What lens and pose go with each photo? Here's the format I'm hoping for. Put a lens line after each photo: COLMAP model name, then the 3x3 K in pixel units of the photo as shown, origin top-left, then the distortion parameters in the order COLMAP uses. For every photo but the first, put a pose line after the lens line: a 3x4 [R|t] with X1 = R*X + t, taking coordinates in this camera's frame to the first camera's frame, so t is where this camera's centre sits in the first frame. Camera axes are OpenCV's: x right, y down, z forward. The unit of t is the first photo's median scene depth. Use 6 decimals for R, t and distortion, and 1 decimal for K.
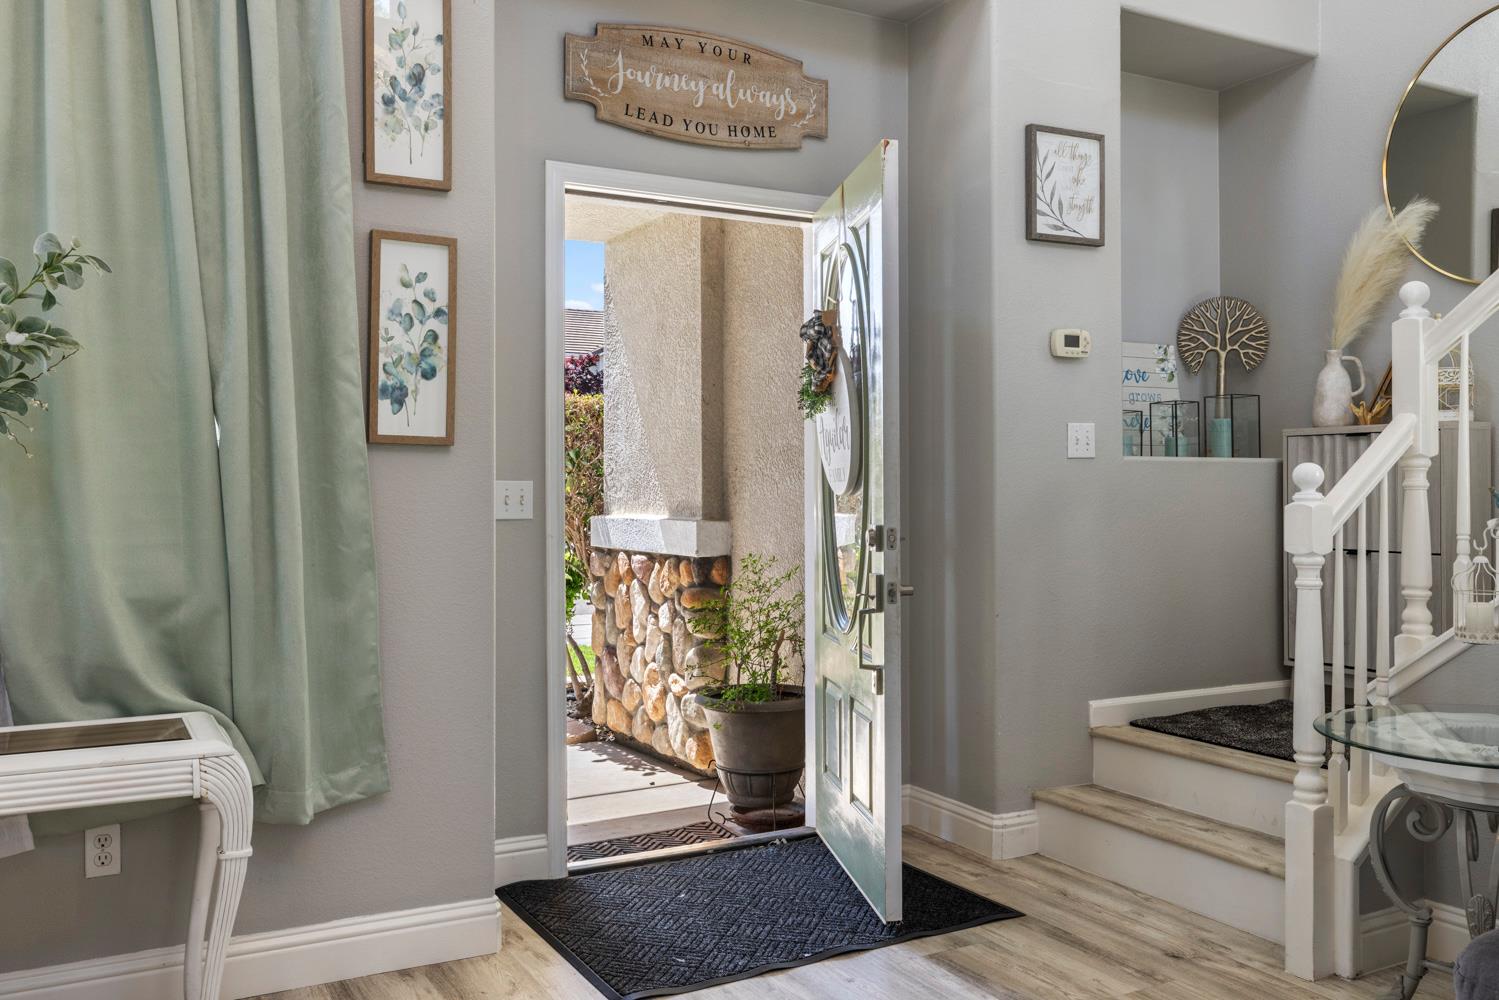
lens RADIAL K [[1251.9, 0, 747.9], [0, 1251.9, 497.4], [0, 0, 1]] dist [-0.004551, -0.001104]
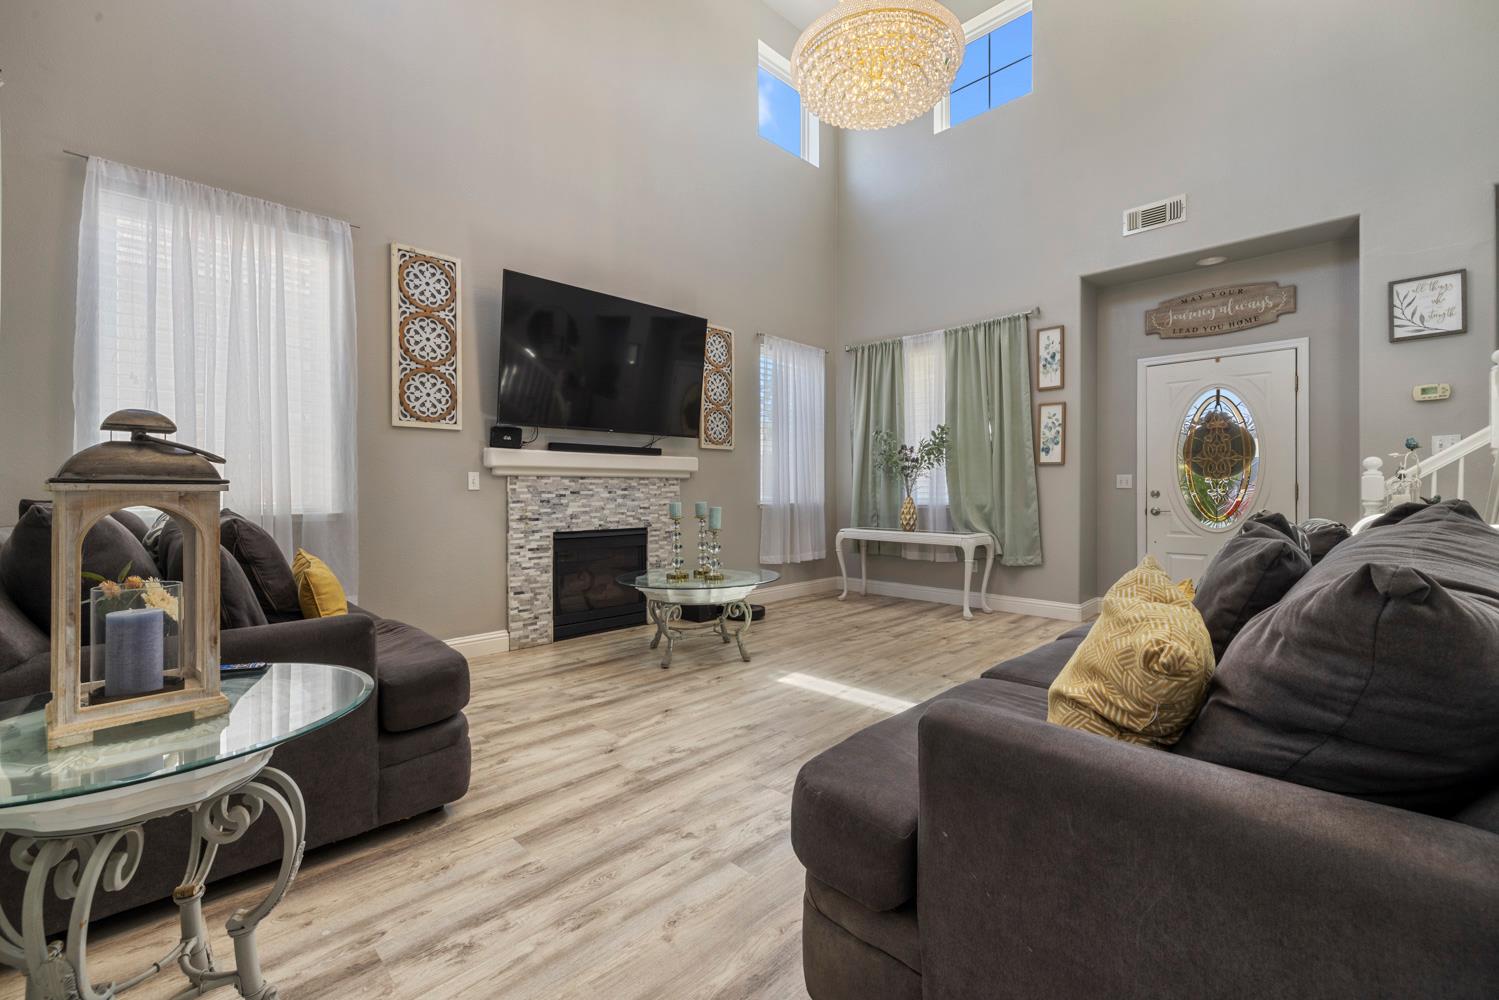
lens RADIAL K [[623.8, 0, 746.8], [0, 623.8, 493.2], [0, 0, 1]] dist [-0.000235, -0.000043]
pose [[0.287020, 0.005362, -0.957910, 0.920841], [-0.003123, 0.999984, 0.004662, 0.024954], [0.957919, 0.001653, 0.287032, -0.231486]]
